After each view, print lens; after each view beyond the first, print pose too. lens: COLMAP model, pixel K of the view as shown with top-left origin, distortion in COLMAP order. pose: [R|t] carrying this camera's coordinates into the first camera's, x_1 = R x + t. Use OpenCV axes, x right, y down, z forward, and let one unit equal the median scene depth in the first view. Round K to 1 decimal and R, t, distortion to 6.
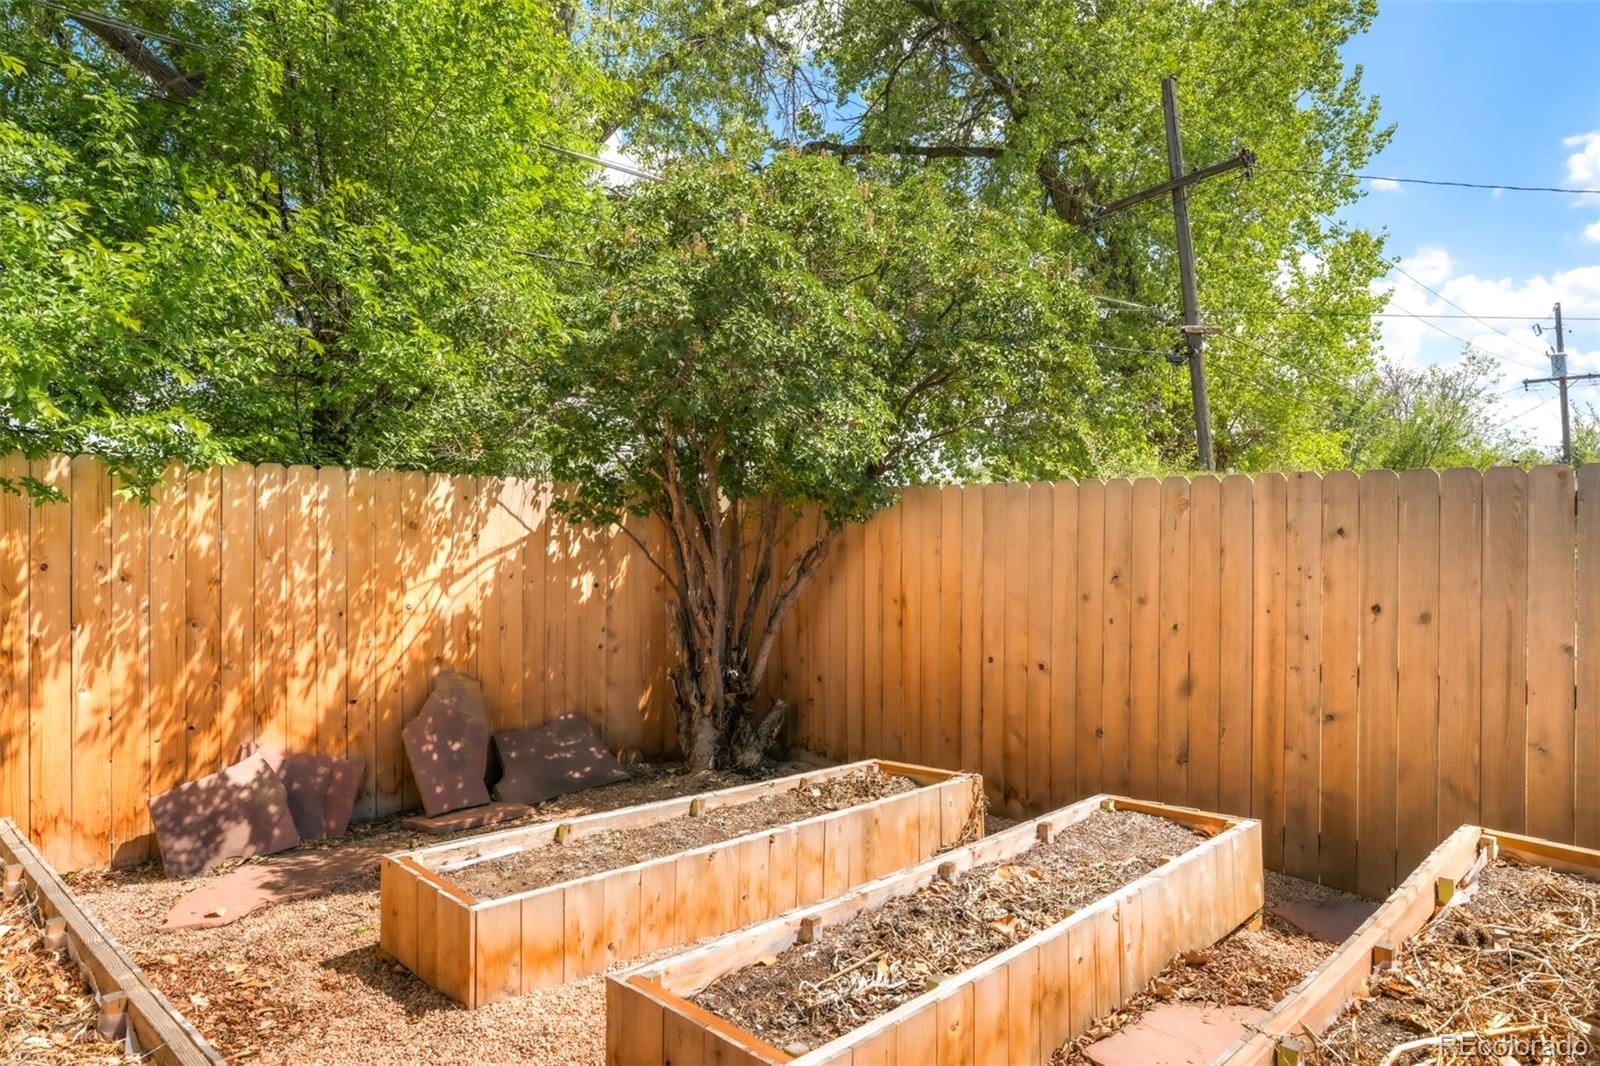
lens RADIAL K [[1031.0, 0, 800.0], [0, 1031.0, 533.0], [0, 0, 1]] dist [-0.035279, -0.000517]
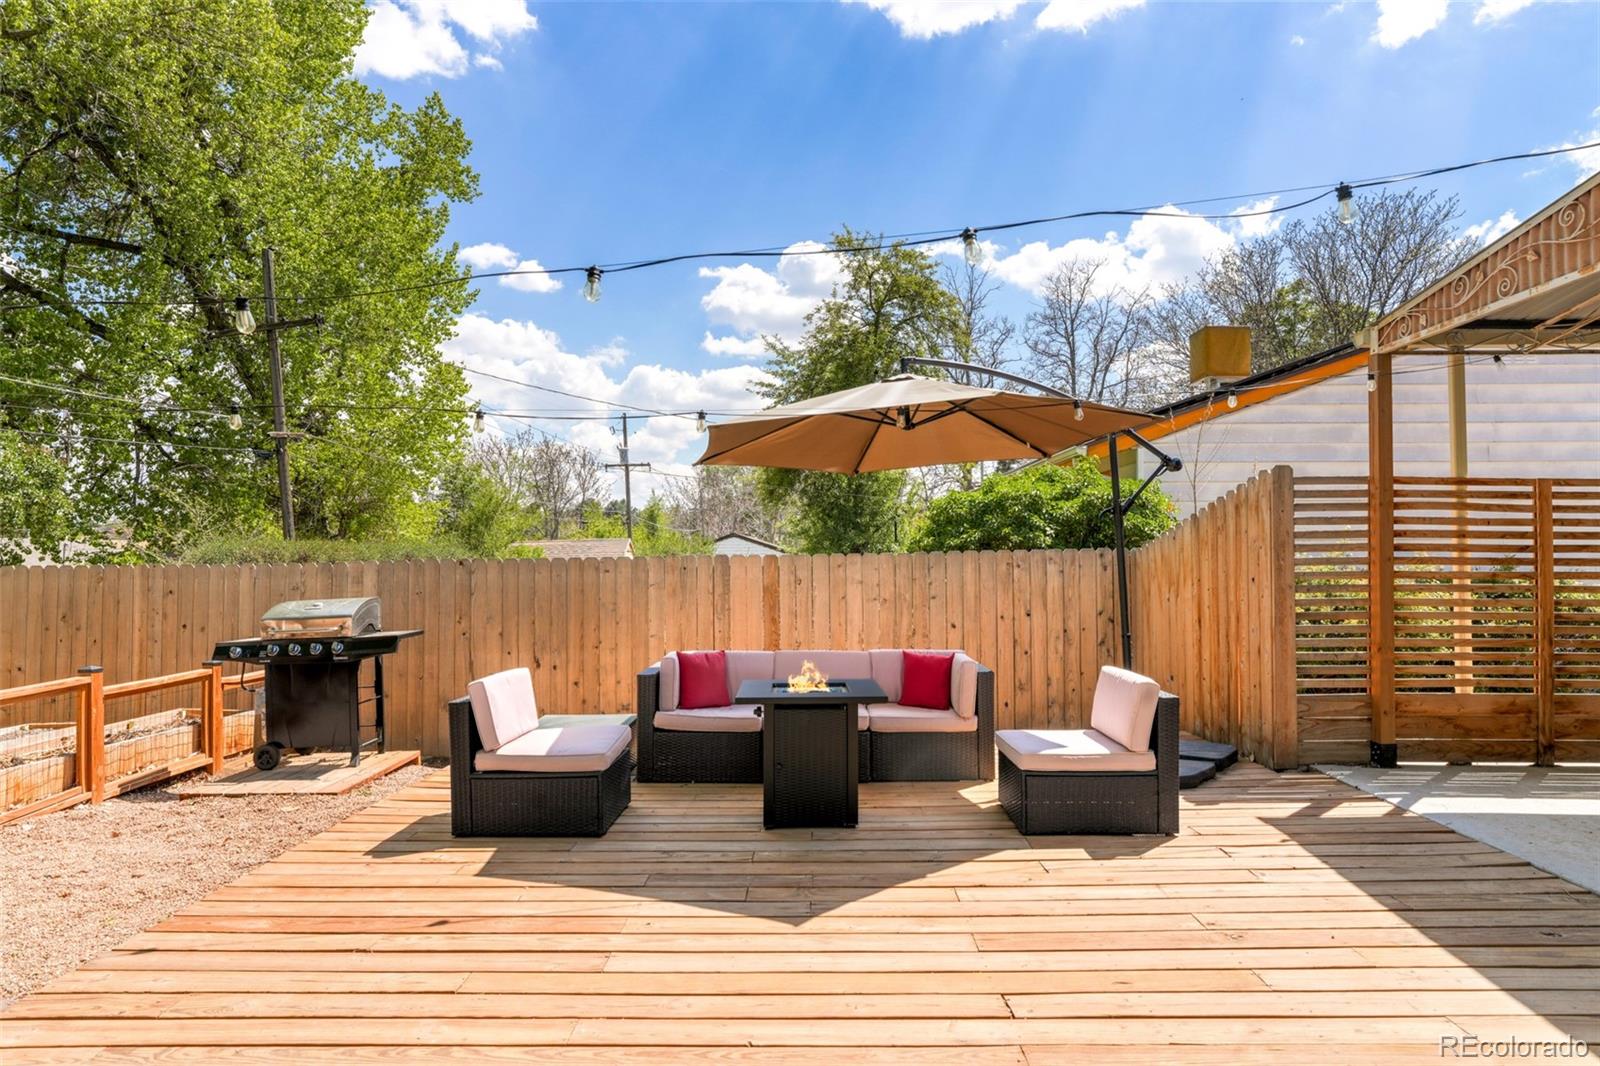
lens RADIAL K [[928.0, 0, 793.2], [0, 928.0, 533.6], [0, 0, 1]] dist [-0.031387, 0.000552]
pose [[0.733753, 0.010123, 0.679341, 0.150026], [0.018171, 0.999239, -0.034516, -0.027188], [-0.679174, 0.037671, 0.733010, -1.097619]]
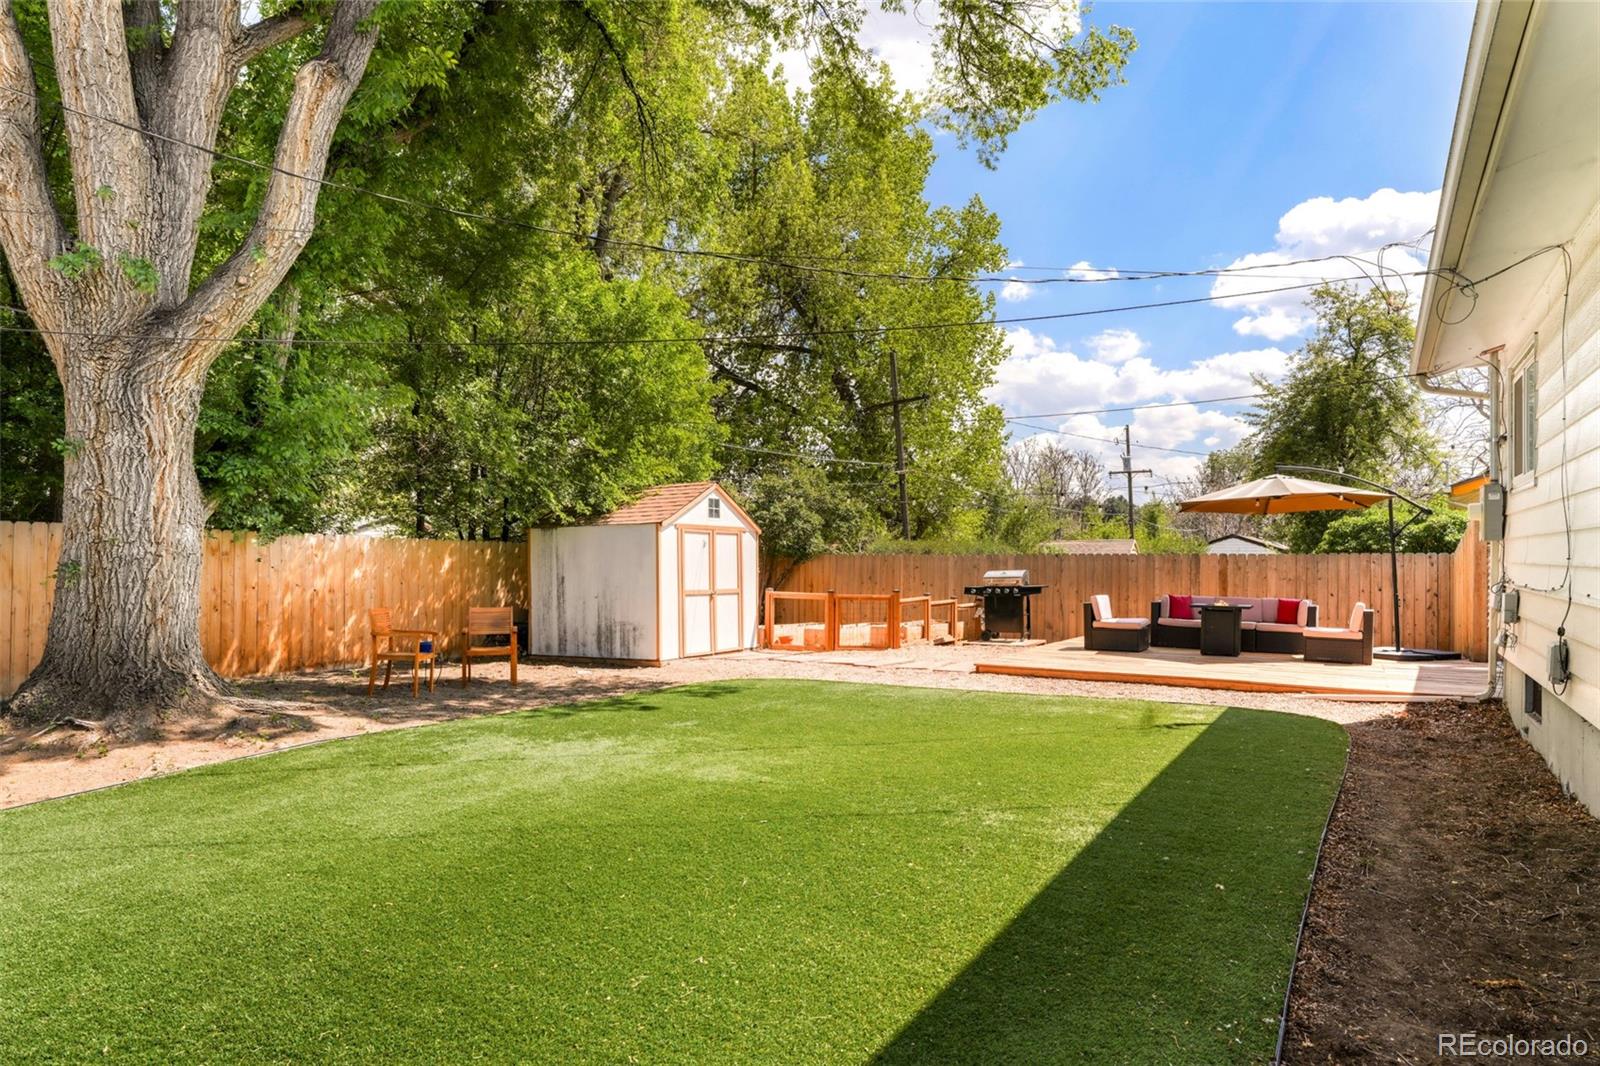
lens RADIAL K [[928.0, 0, 793.2], [0, 928.0, 533.6], [0, 0, 1]] dist [-0.031387, 0.000552]
pose [[0.974514, 0.011640, 0.224023, -0.803814], [-0.004112, 0.999412, -0.034037, -0.005223], [-0.224288, 0.032248, 0.973989, -2.473675]]
